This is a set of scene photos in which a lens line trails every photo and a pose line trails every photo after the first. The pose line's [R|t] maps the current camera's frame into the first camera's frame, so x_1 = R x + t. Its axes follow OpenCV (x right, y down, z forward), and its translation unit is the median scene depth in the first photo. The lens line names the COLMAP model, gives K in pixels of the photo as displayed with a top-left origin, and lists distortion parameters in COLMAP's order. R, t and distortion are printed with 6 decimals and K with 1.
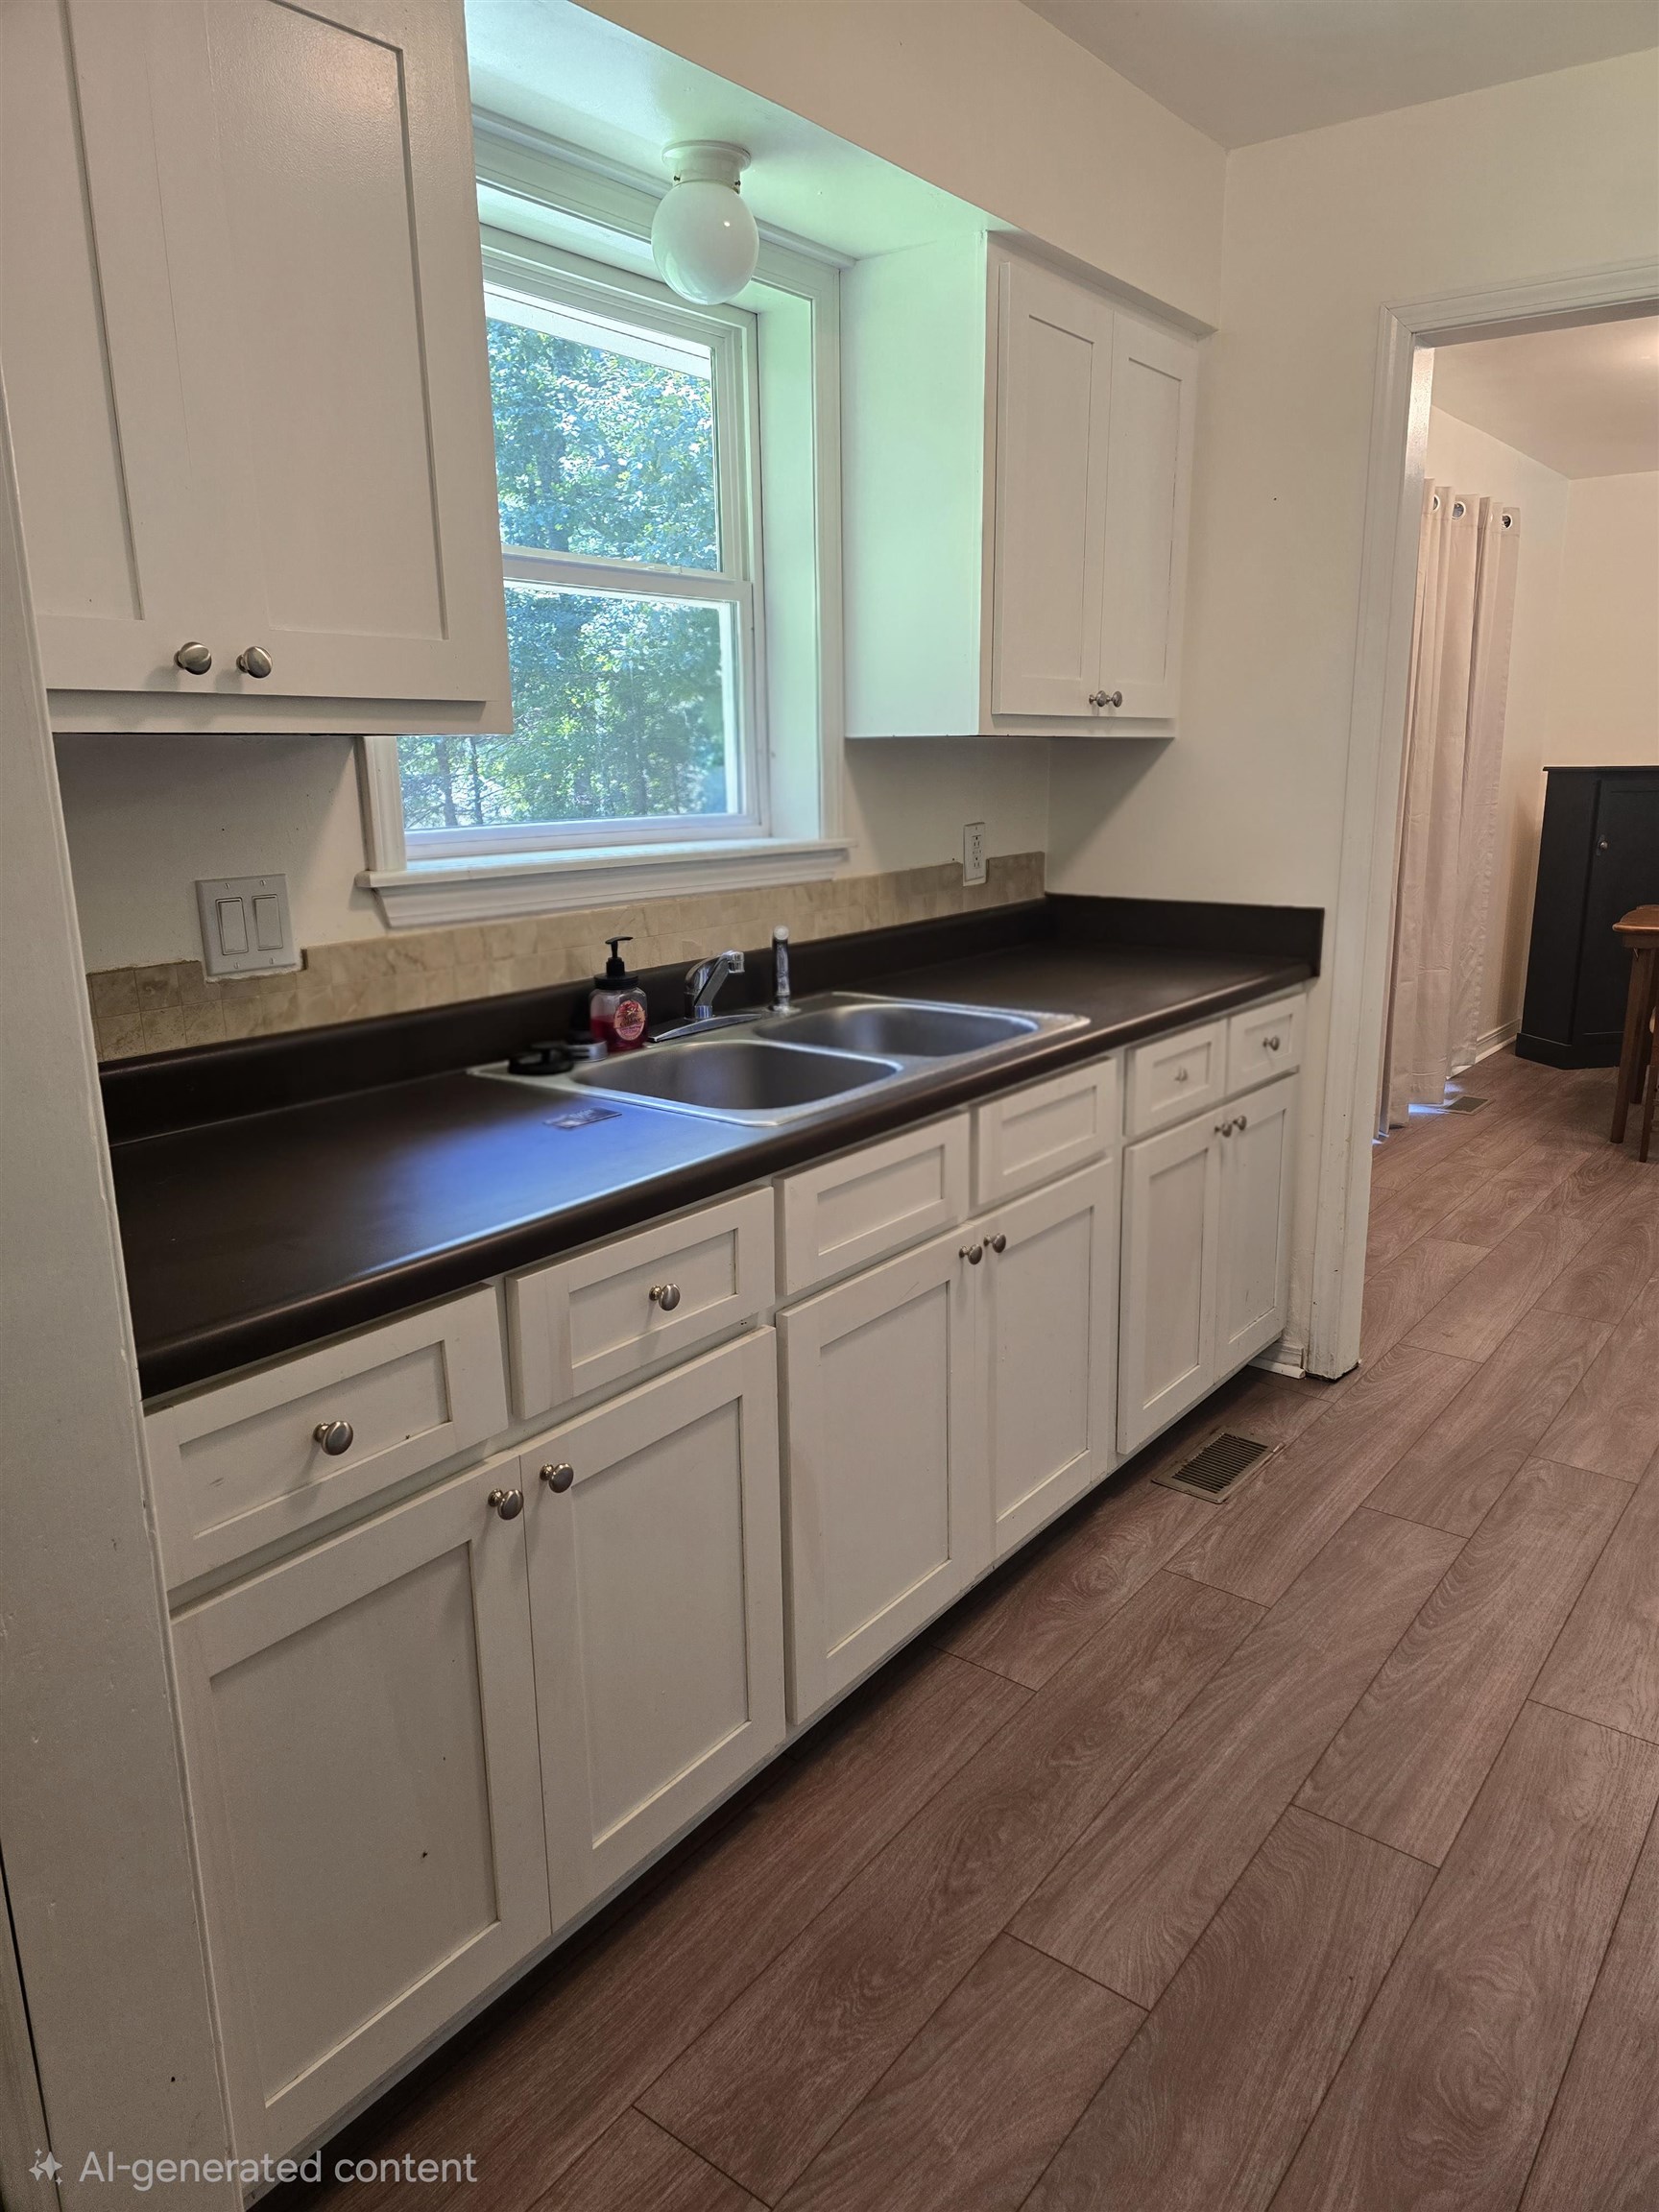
lens RADIAL K [[1497.0, 0, 829.5], [0, 1497.0, 1106.0], [0, 0, 1]] dist [0.054811, -0.044242]
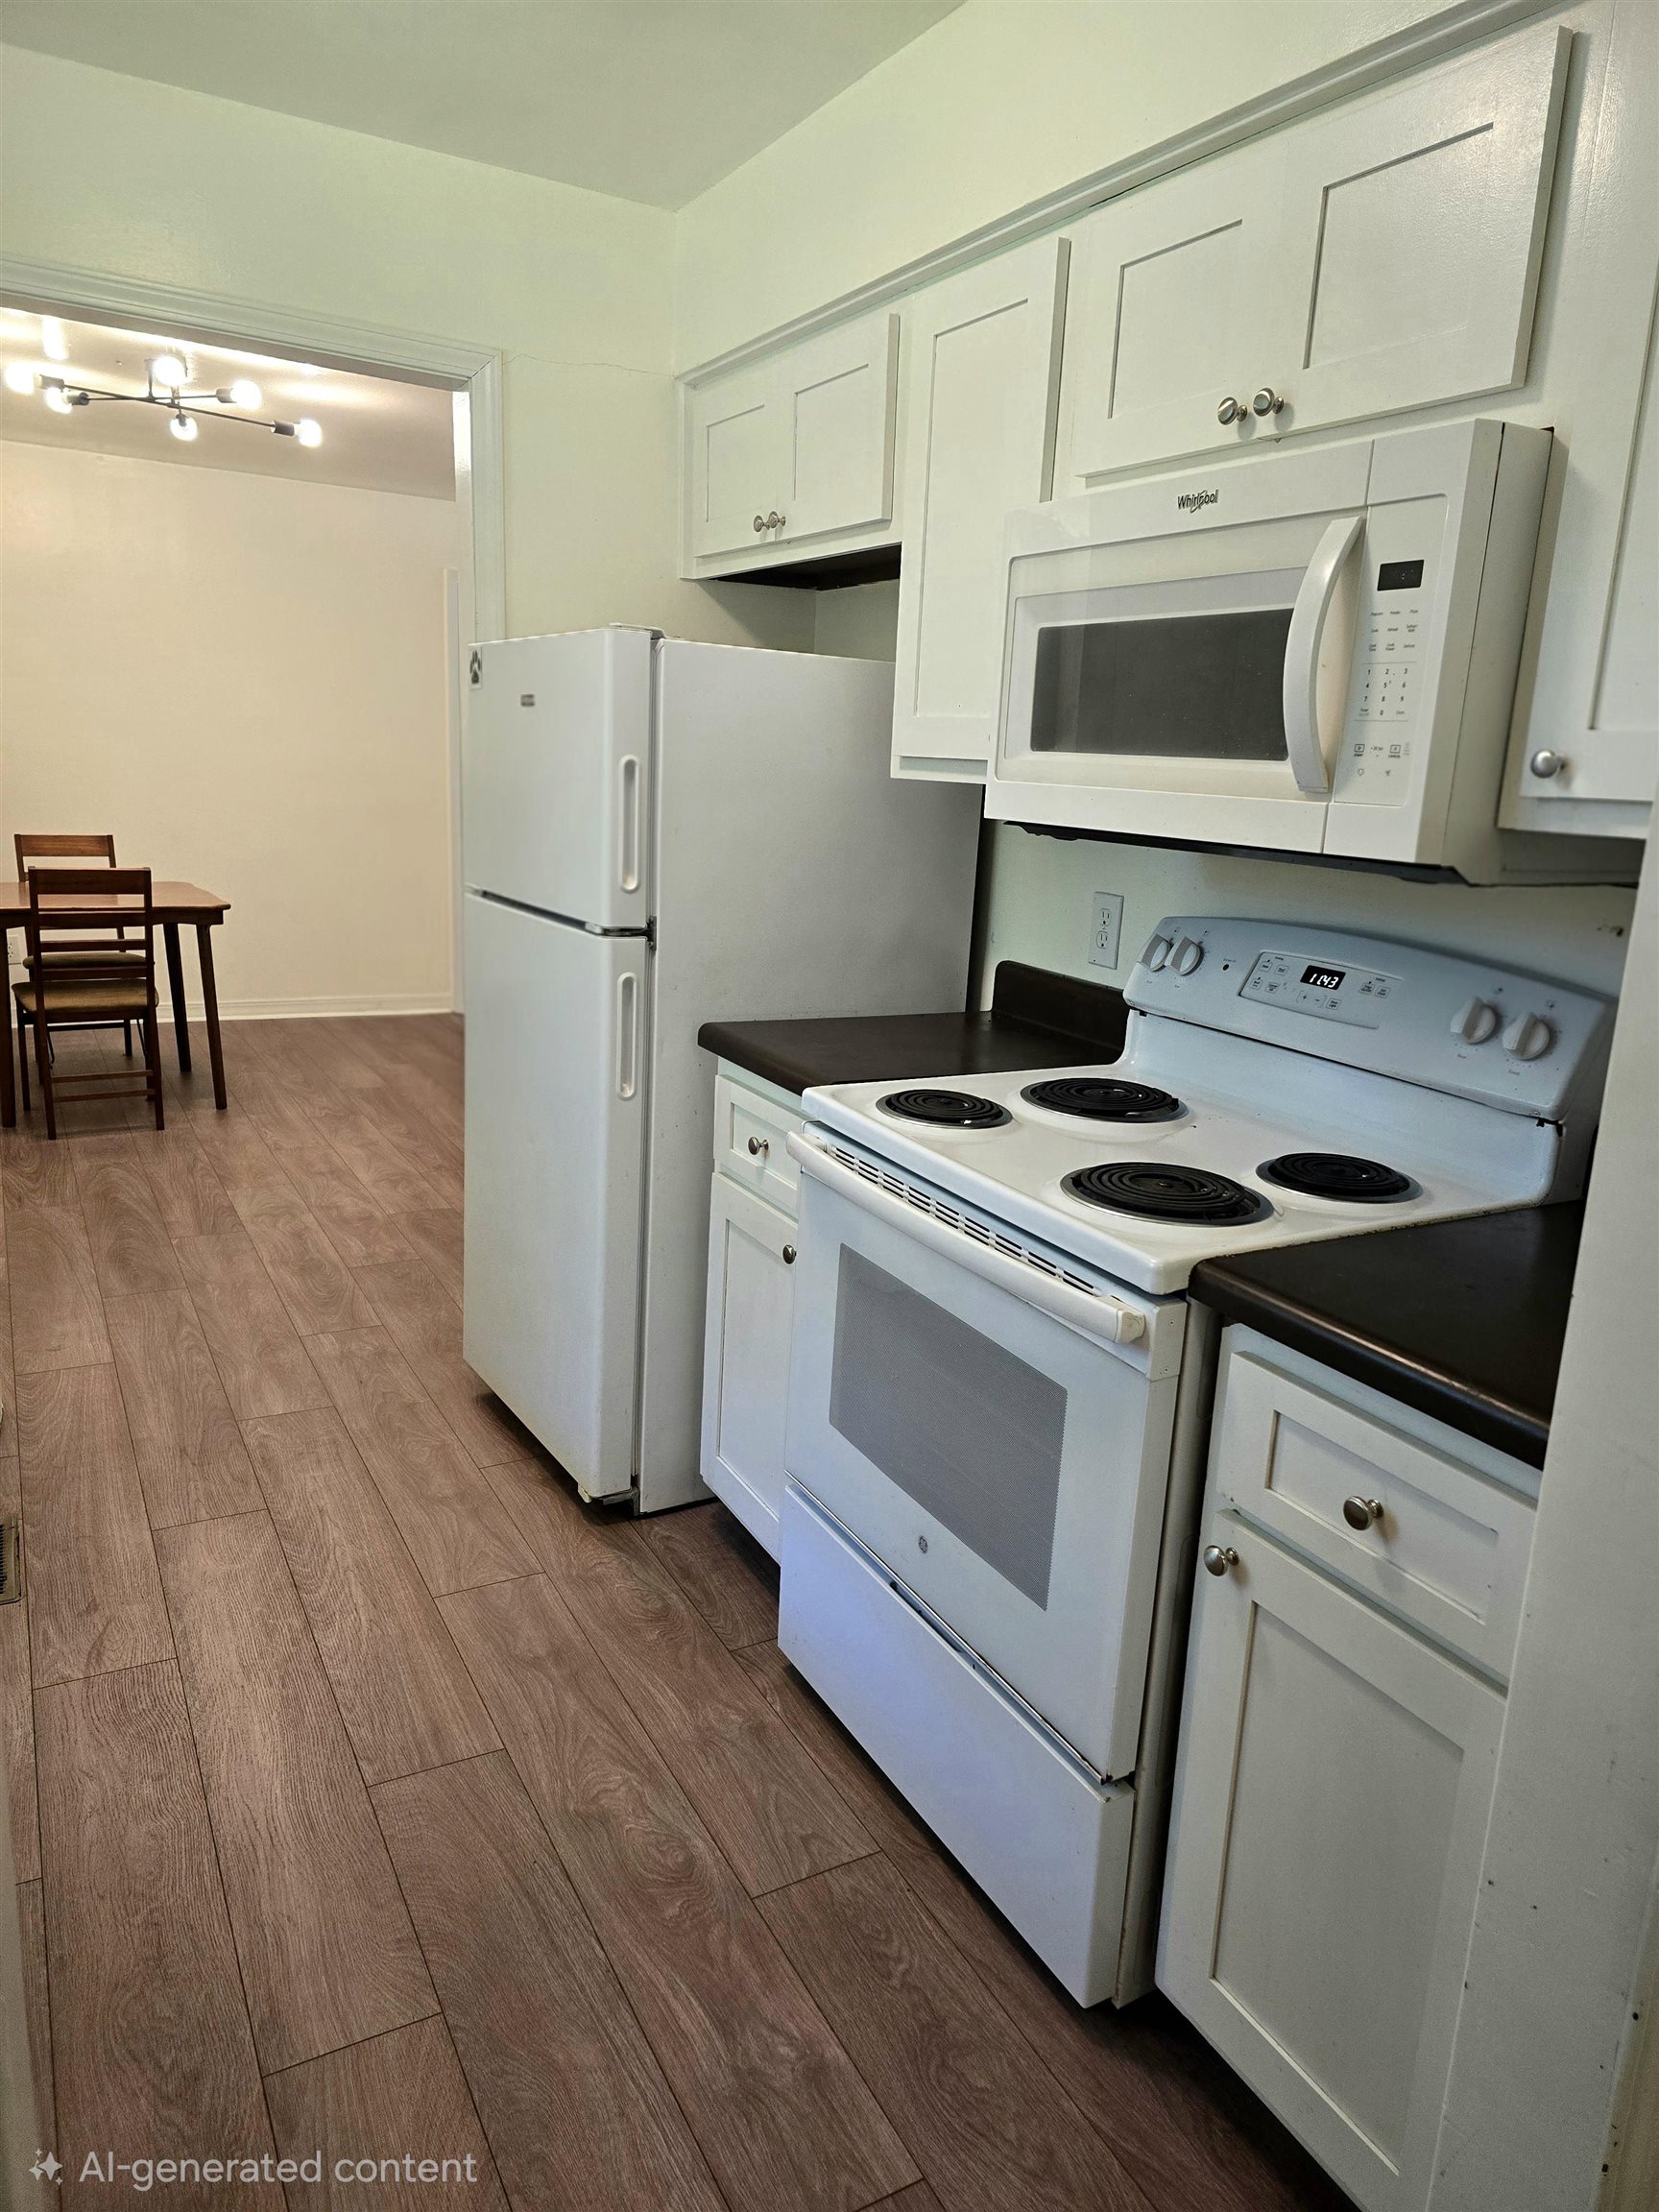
lens RADIAL K [[1504.2, 0, 889.3], [0, 1504.2, 1106.5], [0, 0, 1]] dist [0.050712, -0.051215]
pose [[0.379922, -0.186640, 0.905994, -0.357876], [0.162603, 0.977657, 0.133216, -0.062854], [-0.910615, 0.096705, 0.401782, 0.189011]]
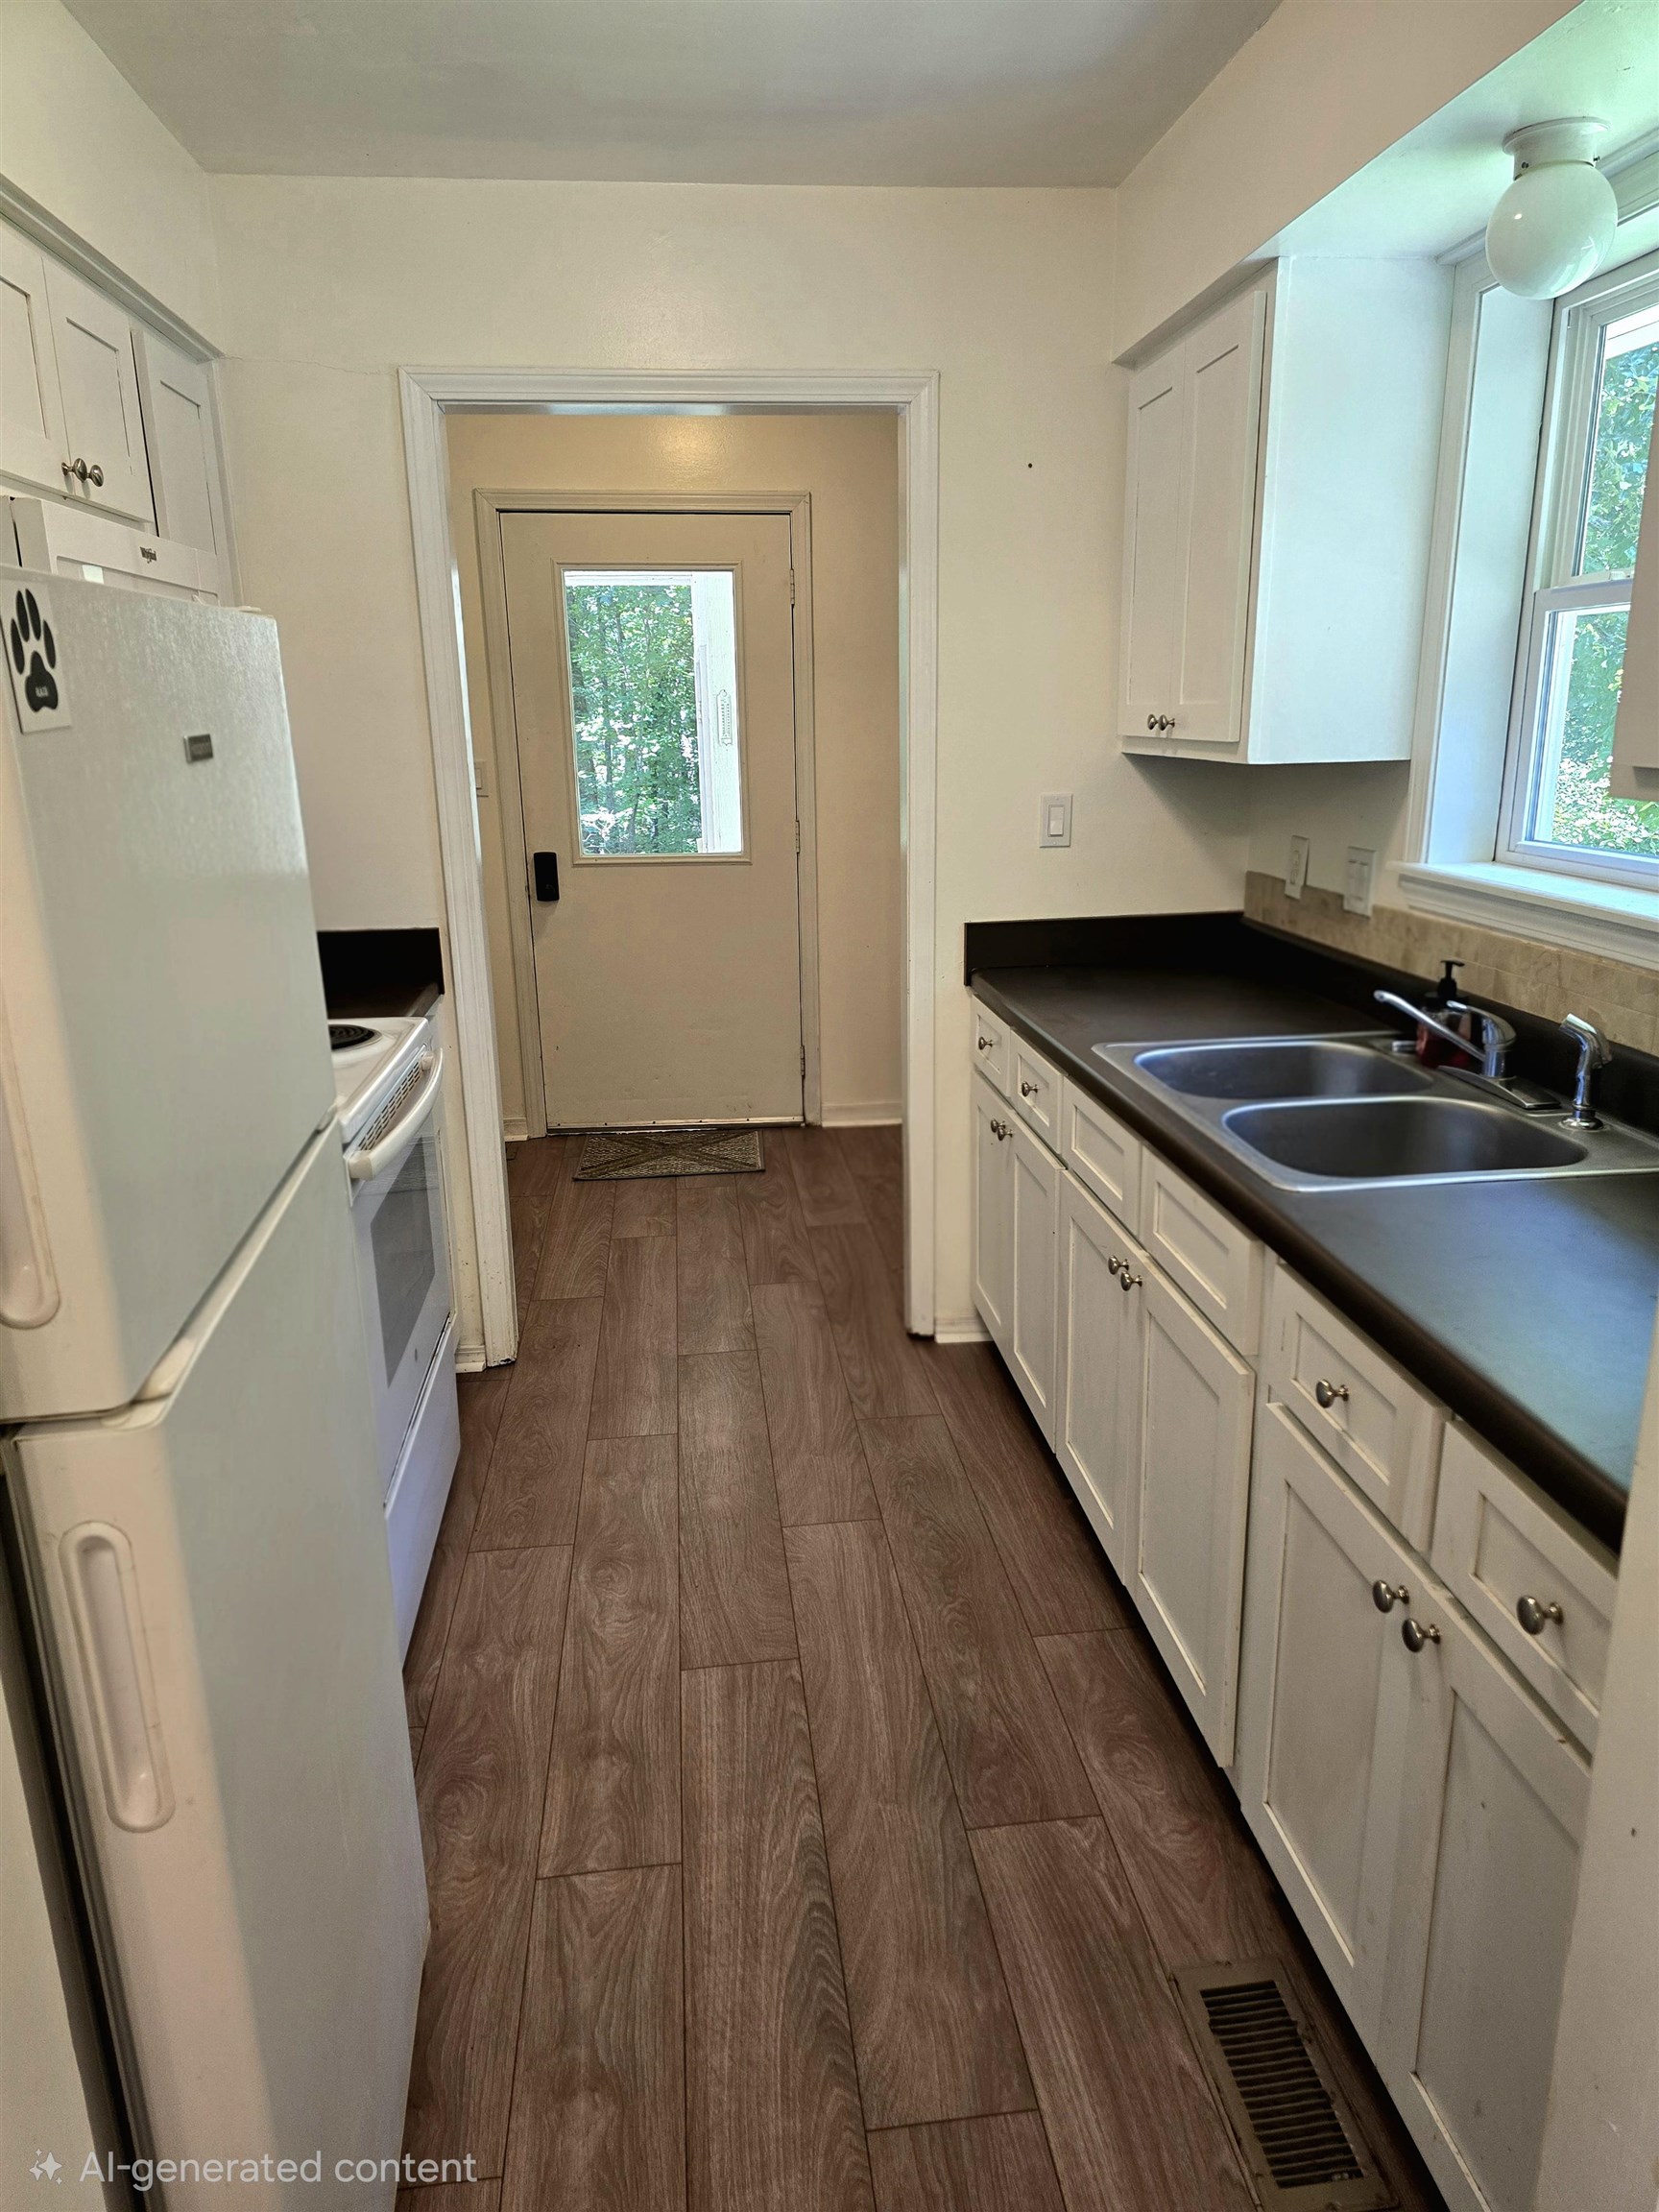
lens RADIAL K [[1504.2, 0, 889.3], [0, 1504.2, 1106.5], [0, 0, 1]] dist [0.050712, -0.051215]
pose [[-0.698378, 0.199749, -0.687291, 0.876201], [-0.150582, 0.897768, 0.413930, -0.398450], [0.699710, 0.392573, -0.596902, 1.400737]]
